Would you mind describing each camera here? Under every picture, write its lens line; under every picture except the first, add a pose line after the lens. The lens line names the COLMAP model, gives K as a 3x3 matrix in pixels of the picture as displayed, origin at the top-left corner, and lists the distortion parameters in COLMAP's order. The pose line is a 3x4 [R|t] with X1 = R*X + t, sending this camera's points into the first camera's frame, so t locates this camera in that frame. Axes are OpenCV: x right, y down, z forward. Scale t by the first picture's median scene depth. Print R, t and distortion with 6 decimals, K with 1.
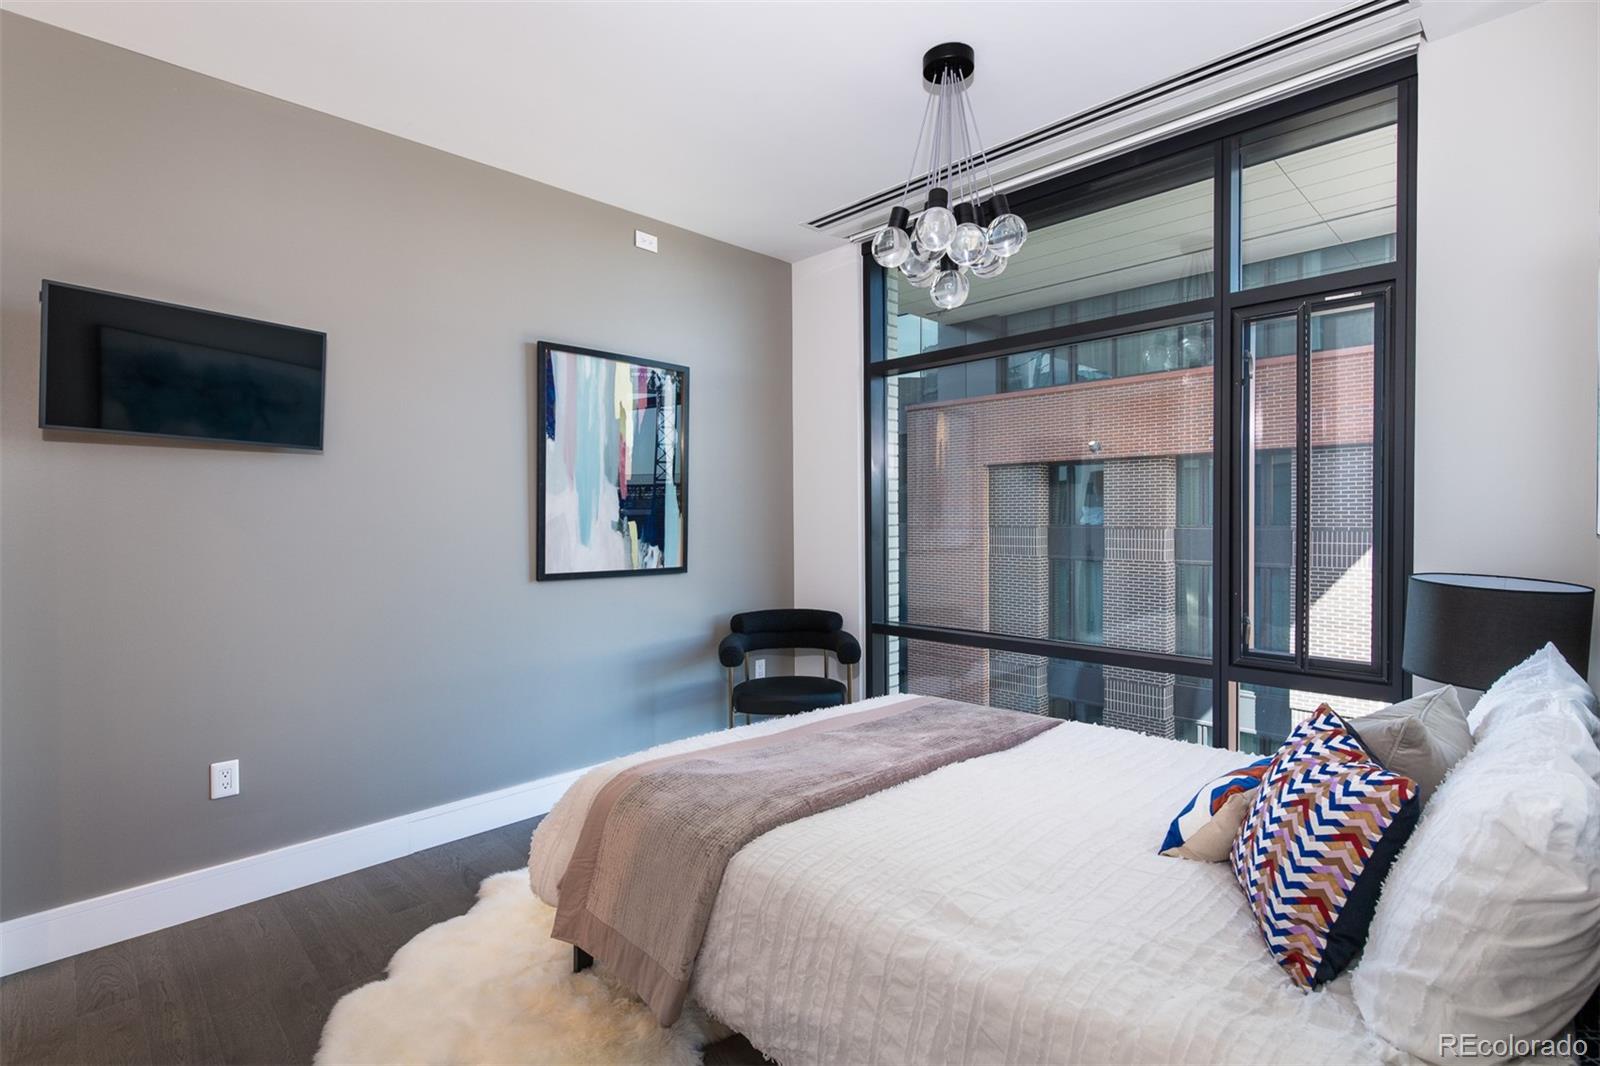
lens RADIAL K [[742.0, 0, 800.0], [0, 742.0, 533.0], [0, 0, 1]] dist [0.000623, 0.000194]
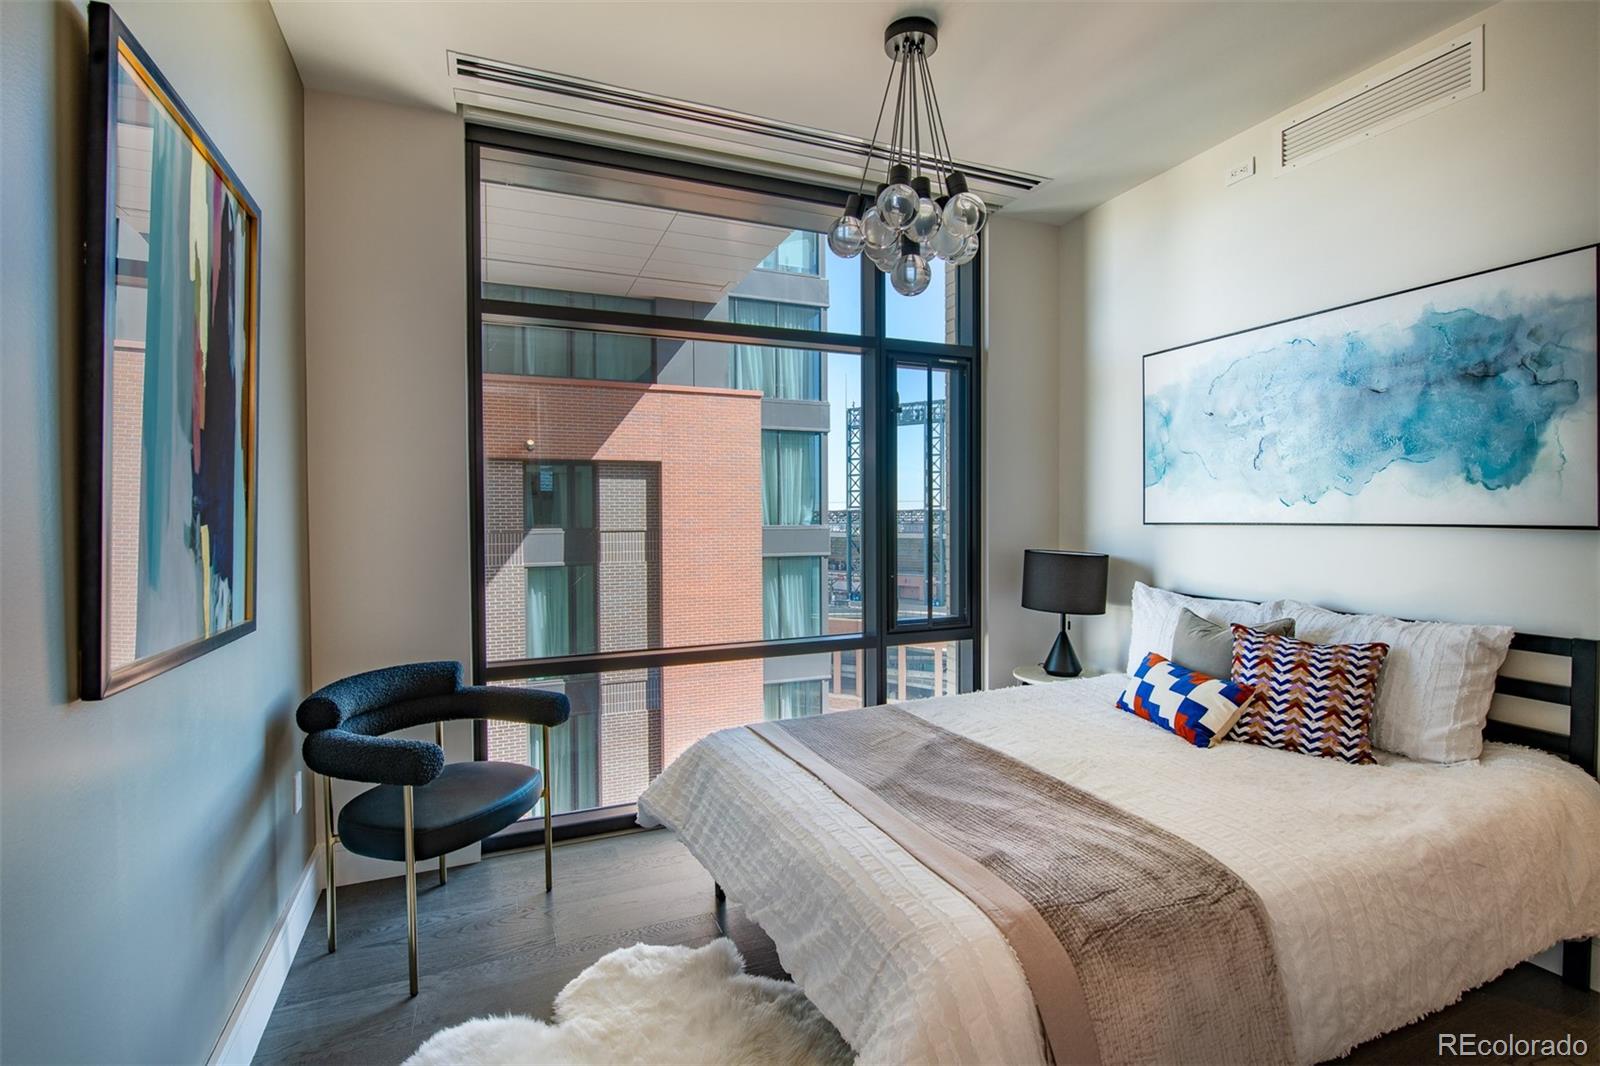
lens RADIAL K [[742.0, 0, 800.0], [0, 742.0, 533.0], [0, 0, 1]] dist [0.000623, 0.000194]
pose [[0.389769, -0.020075, 0.920694, -0.507976], [0.027720, 0.999565, 0.010059, -0.006303], [-0.920495, 0.021601, 0.390156, 0.526475]]
